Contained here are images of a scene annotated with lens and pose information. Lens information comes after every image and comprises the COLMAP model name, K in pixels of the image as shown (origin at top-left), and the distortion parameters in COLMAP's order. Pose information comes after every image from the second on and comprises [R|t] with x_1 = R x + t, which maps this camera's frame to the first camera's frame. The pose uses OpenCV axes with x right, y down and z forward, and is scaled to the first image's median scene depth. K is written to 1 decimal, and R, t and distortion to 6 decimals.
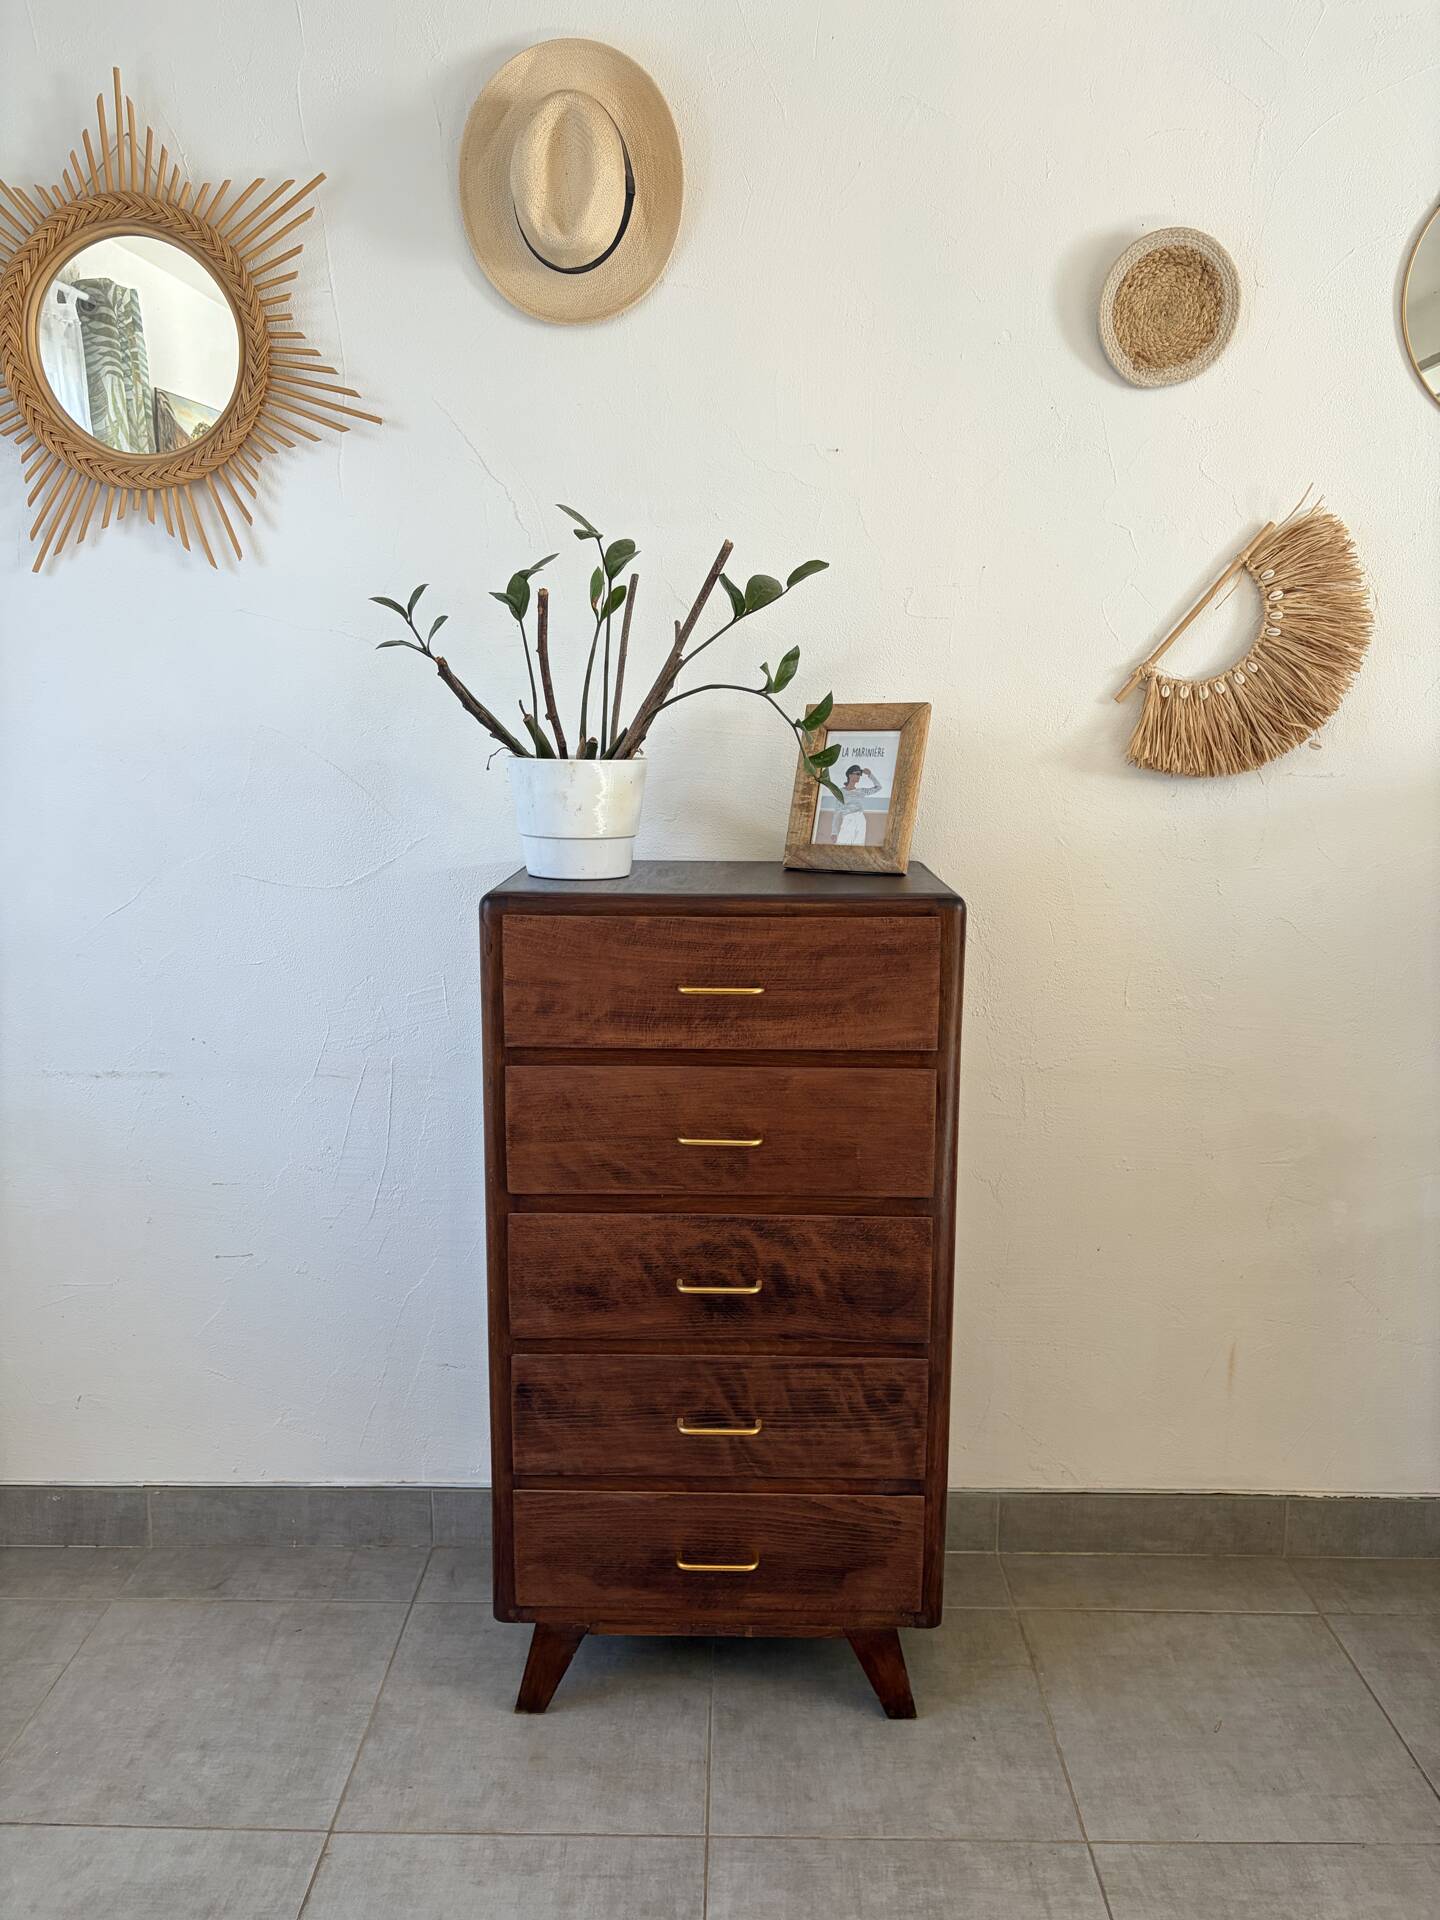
lens RADIAL K [[1450.2, 0, 715.8], [0, 1450.2, 966.7], [0, 0, 1]] dist [0.042890, -0.058839]
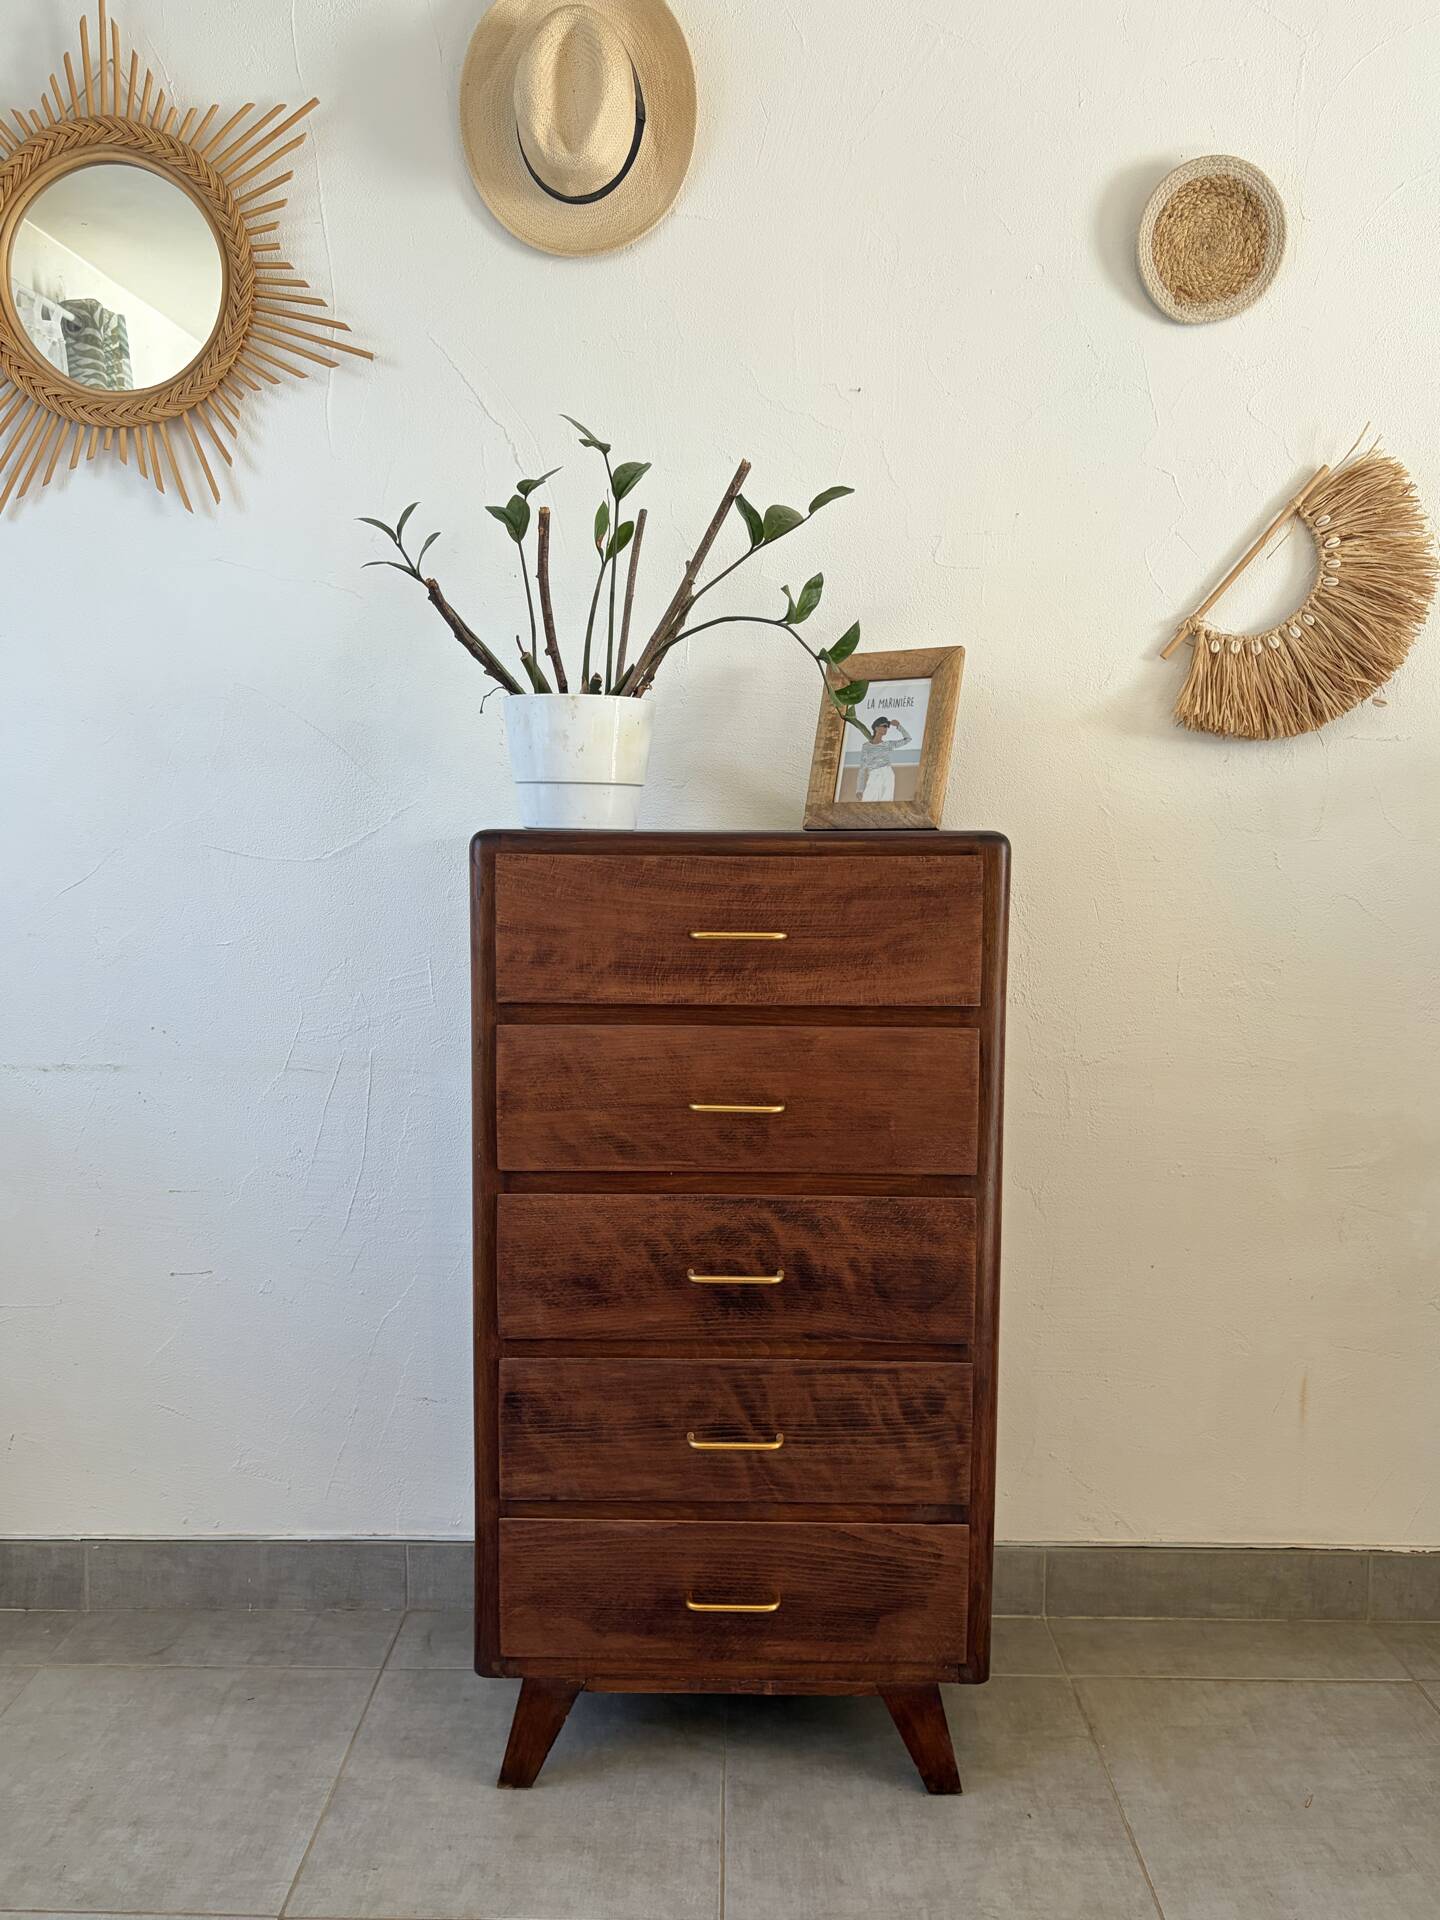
lens RADIAL K [[1492.0, 0, 716.3], [0, 1492.0, 969.5], [0, 0, 1]] dist [0.043480, -0.058303]
pose [[0.999993, 0.001767, 0.003297, -0.012413], [-0.001501, 0.996874, -0.078991, 0.103239], [-0.003427, 0.078986, 0.996870, 0.076825]]
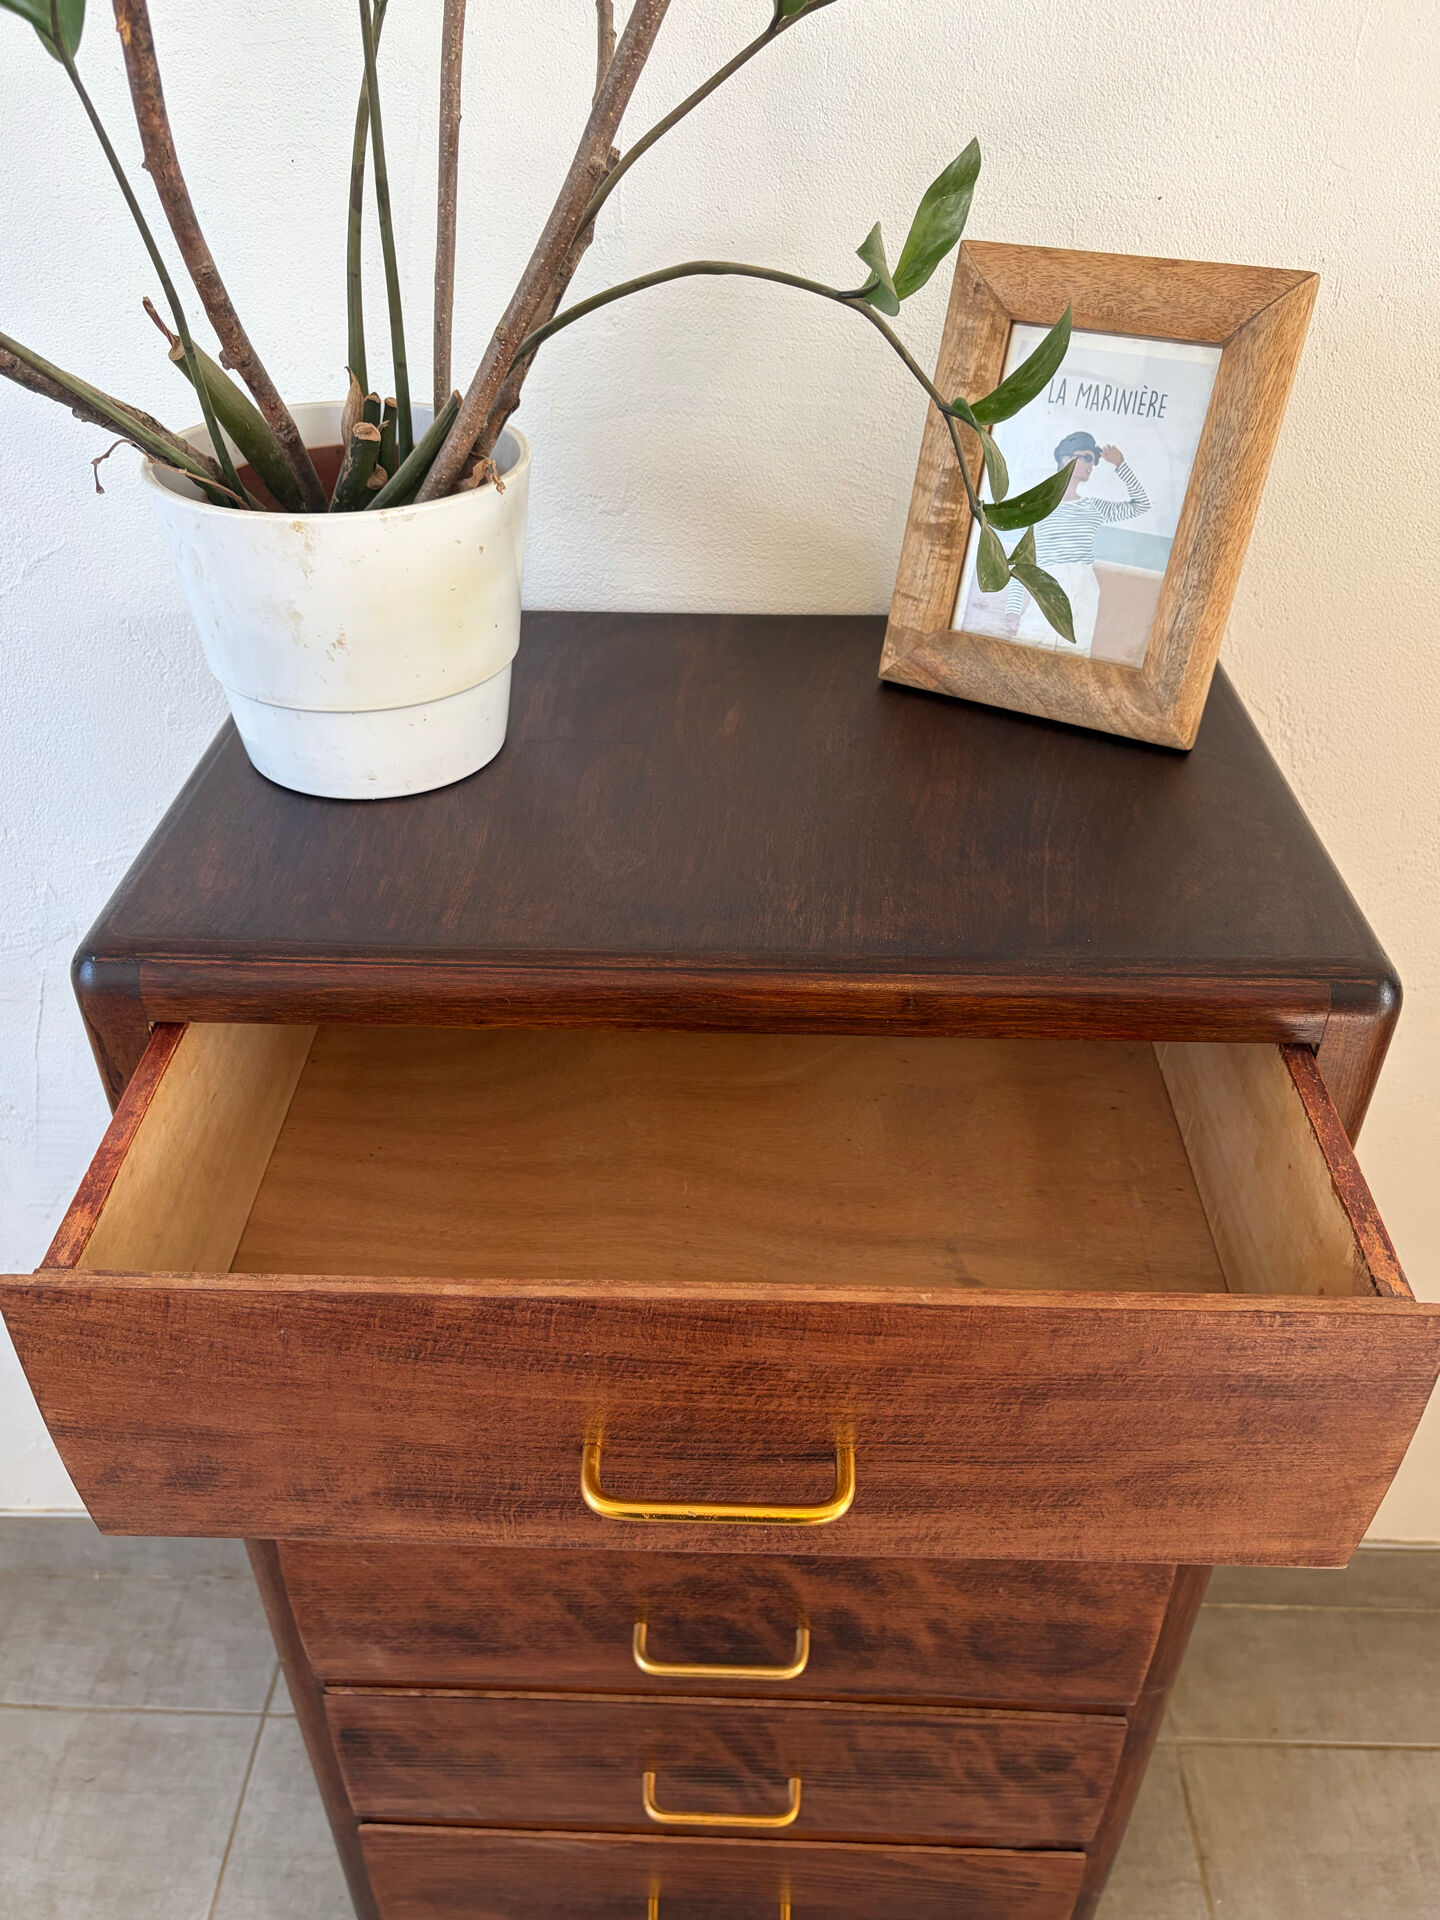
lens RADIAL K [[1496.7, 0, 711.9], [0, 1496.7, 971.0], [0, 0, 1]] dist [0.045152, -0.064061]
pose [[0.999878, 0.005649, -0.014590, 0.005294], [0.001211, 0.901815, 0.432121, -0.198334], [0.015599, -0.432086, 0.901698, 0.627870]]
